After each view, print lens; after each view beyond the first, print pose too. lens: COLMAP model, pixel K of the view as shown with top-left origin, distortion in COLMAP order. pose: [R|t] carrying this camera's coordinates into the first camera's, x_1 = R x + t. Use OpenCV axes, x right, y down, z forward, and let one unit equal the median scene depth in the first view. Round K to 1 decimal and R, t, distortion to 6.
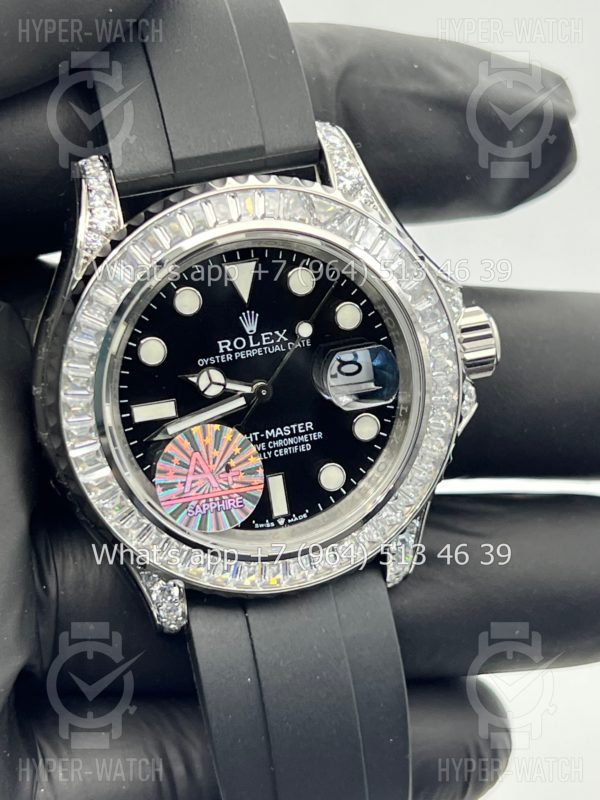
lens RADIAL K [[1907.6, 0, 299.6], [0, 1907.6, 404.0], [0, 0, 1]] dist [0.075769, 0.000000]
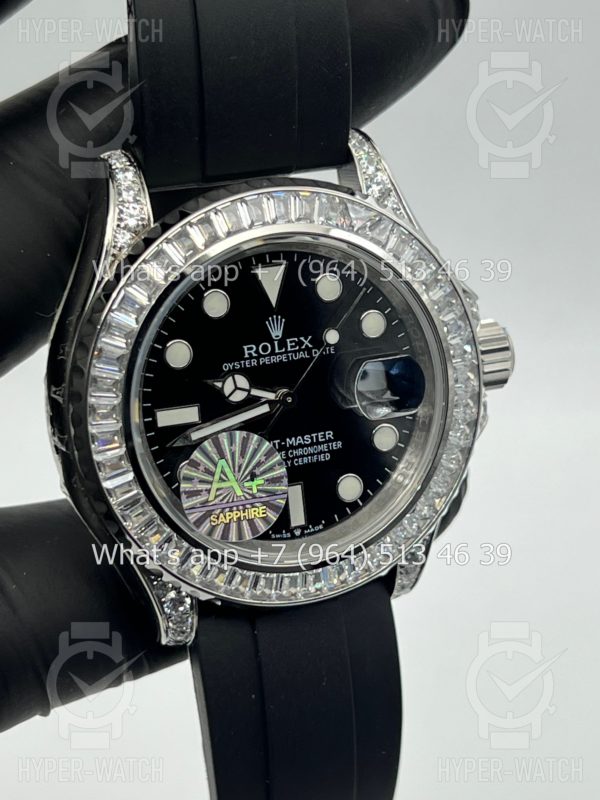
lens RADIAL K [[1907.6, 0, 298.1], [0, 1907.6, 398.4], [0, 0, 1]] dist [0.075769, 0.000000]
pose [[0.991676, 0.027908, 0.125701, -0.136612], [-0.027069, 0.999598, -0.008381, 0.001328], [-0.125884, 0.004909, 0.992033, 0.031053]]
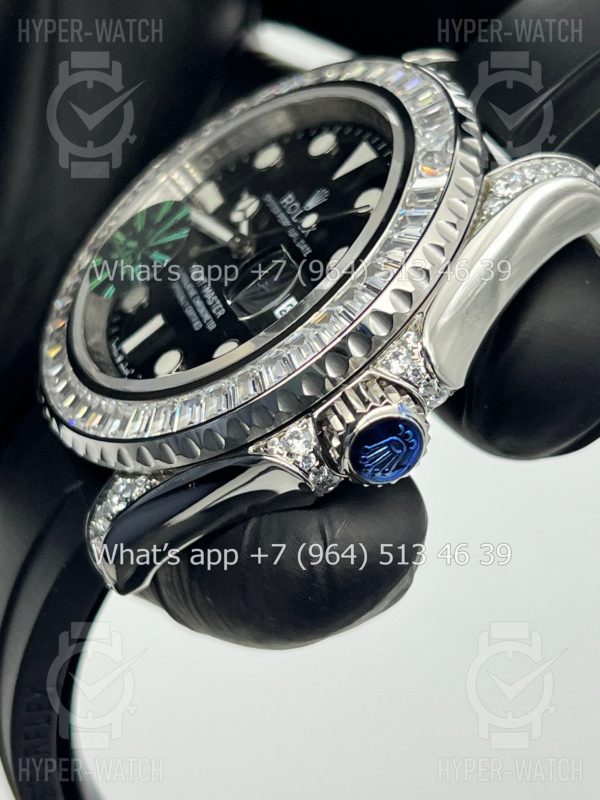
lens RADIAL K [[1907.6, 0, 298.9], [0, 1907.6, 401.7], [0, 0, 1]] dist [0.075769, 0.000000]
pose [[0.050876, 0.426928, -0.902854, 0.741748], [-0.885560, 0.437242, 0.156854, -0.125991], [0.461731, 0.791551, 0.400315, 0.741064]]
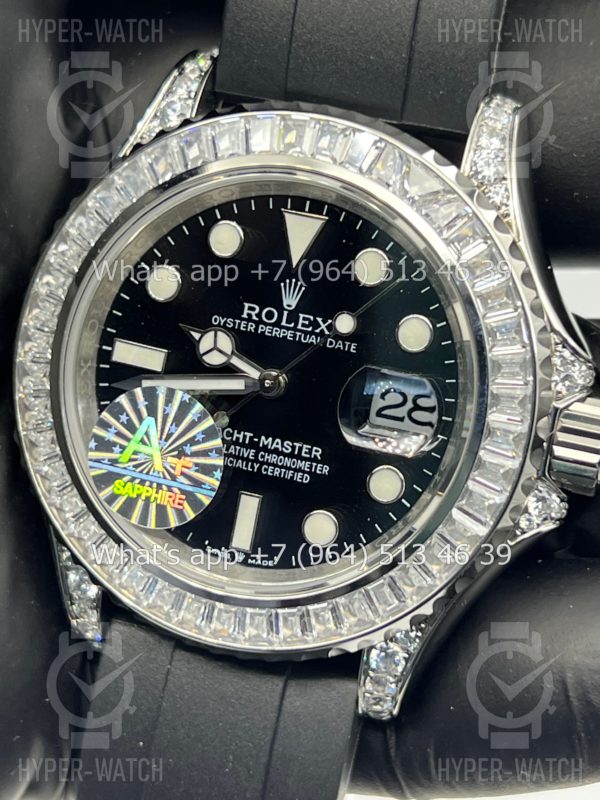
lens RADIAL K [[1907.6, 0, 305.6], [0, 1907.6, 406.5], [0, 0, 1]] dist [0.075769, 0.000000]
pose [[0.836053, 0.343507, -0.427806, 0.322278], [-0.393649, 0.918717, -0.031616, 0.020601], [0.382173, 0.194838, 0.903317, 0.319307]]
